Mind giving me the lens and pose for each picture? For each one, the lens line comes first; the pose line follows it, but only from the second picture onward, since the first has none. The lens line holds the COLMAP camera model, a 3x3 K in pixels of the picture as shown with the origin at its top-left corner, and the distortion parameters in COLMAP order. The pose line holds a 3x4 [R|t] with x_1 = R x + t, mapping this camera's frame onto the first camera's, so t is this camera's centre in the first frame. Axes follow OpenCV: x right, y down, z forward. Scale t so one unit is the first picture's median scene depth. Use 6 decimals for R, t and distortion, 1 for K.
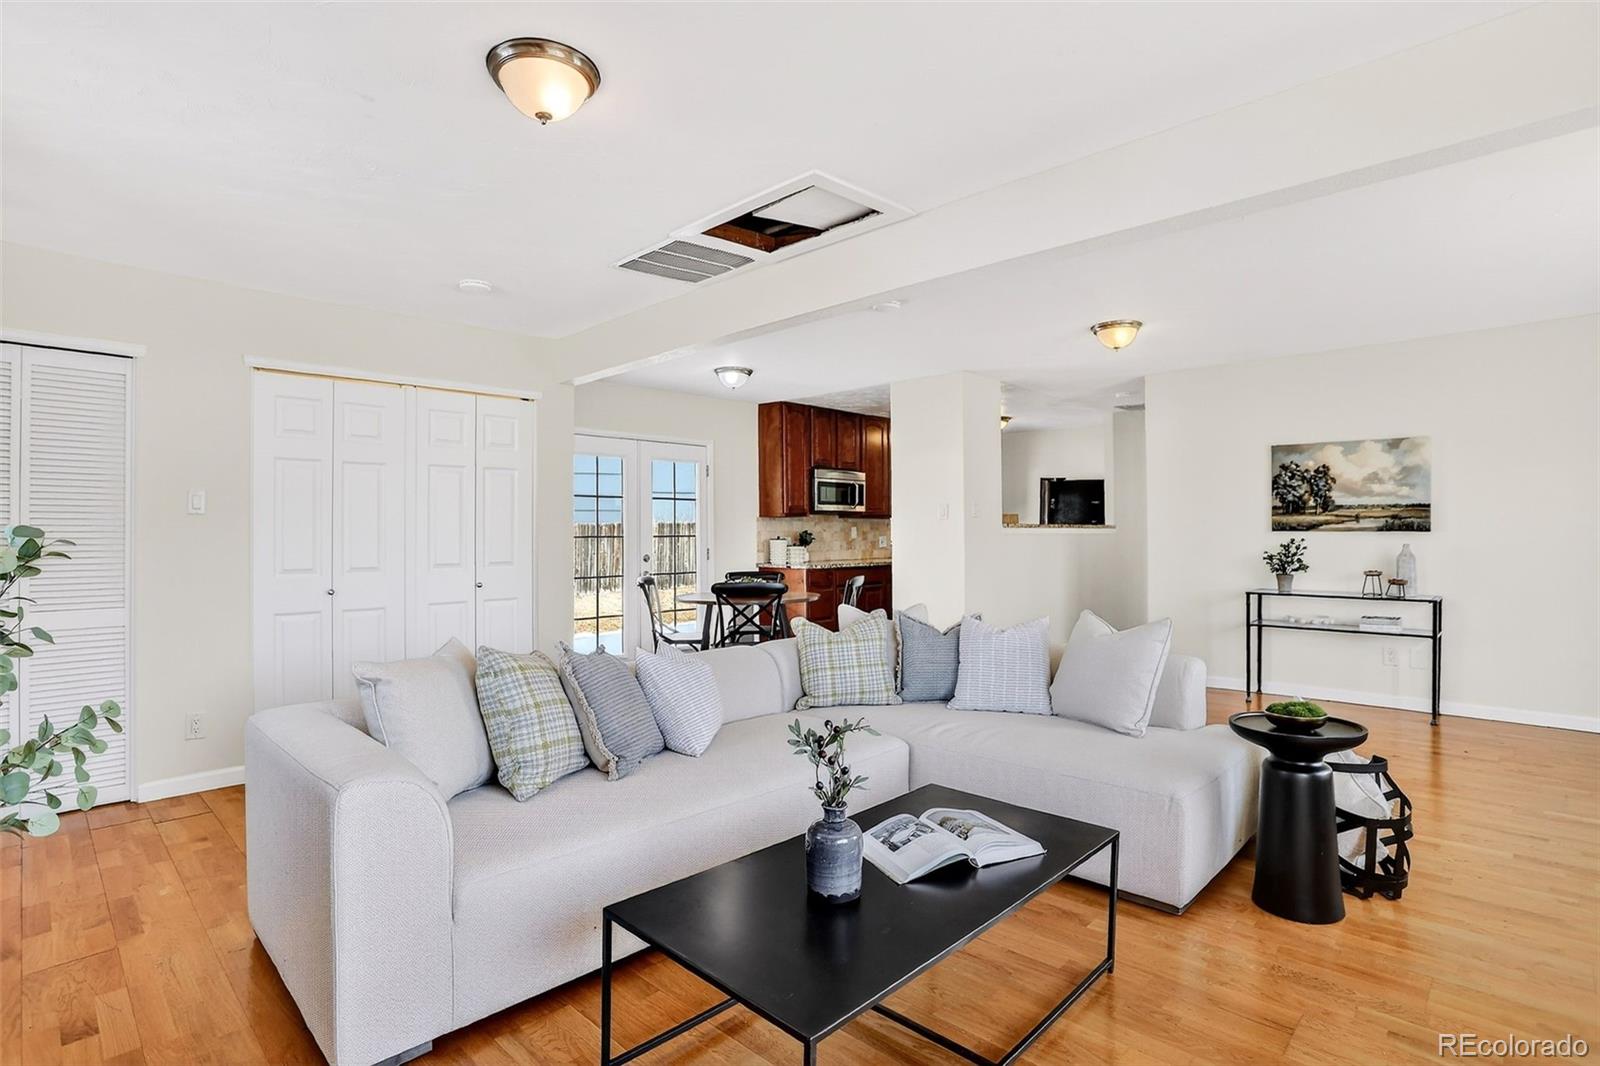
lens RADIAL K [[793.6, 0, 785.3], [0, 793.6, 534.7], [0, 0, 1]] dist [-0.071907, 0.036277]
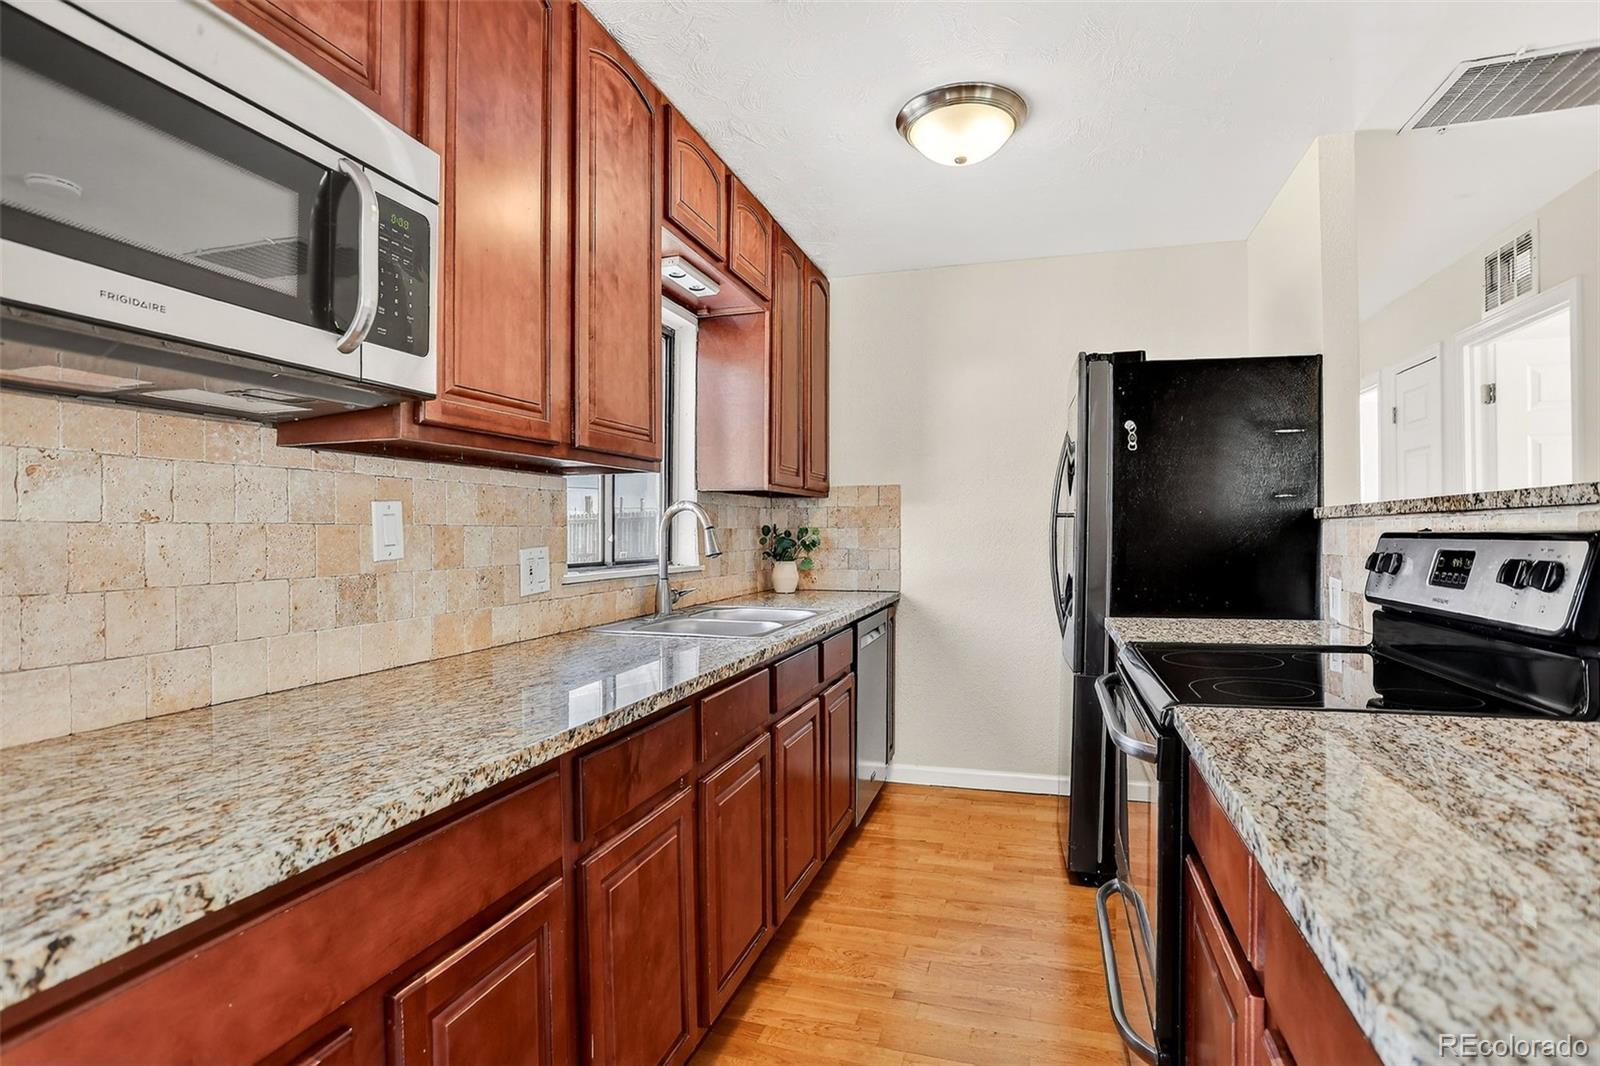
lens RADIAL K [[793.6, 0, 785.3], [0, 793.6, 534.7], [0, 0, 1]] dist [-0.071907, 0.036277]
pose [[0.890474, -0.002495, 0.455027, 0.141912], [0.004311, 0.999986, -0.002953, -0.001353], [-0.455013, 0.004591, 0.890473, 1.286539]]
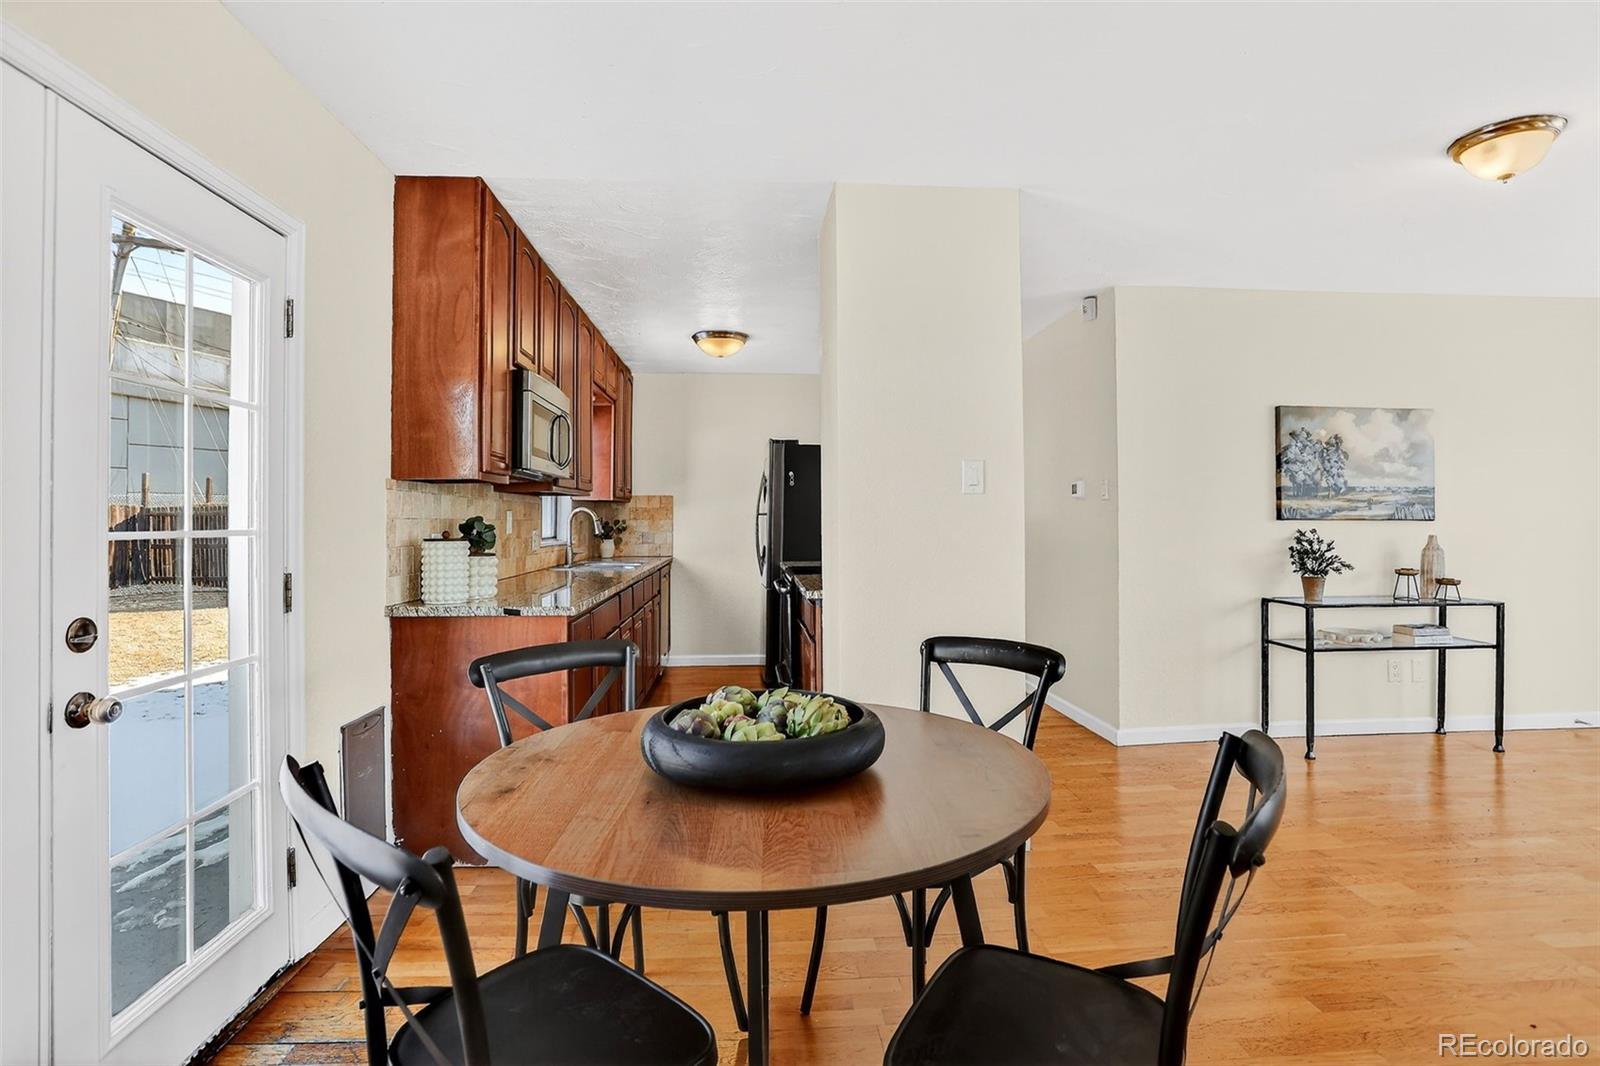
lens RADIAL K [[813.9, 0, 797.1], [0, 813.9, 511.7], [0, 0, 1]] dist [-0.043927, 0.022371]
pose [[0.657447, 0.009968, 0.753435, -0.275665], [0.002906, 0.999872, -0.015763, -0.001840], [-0.753496, 0.012553, 0.657333, 0.886340]]
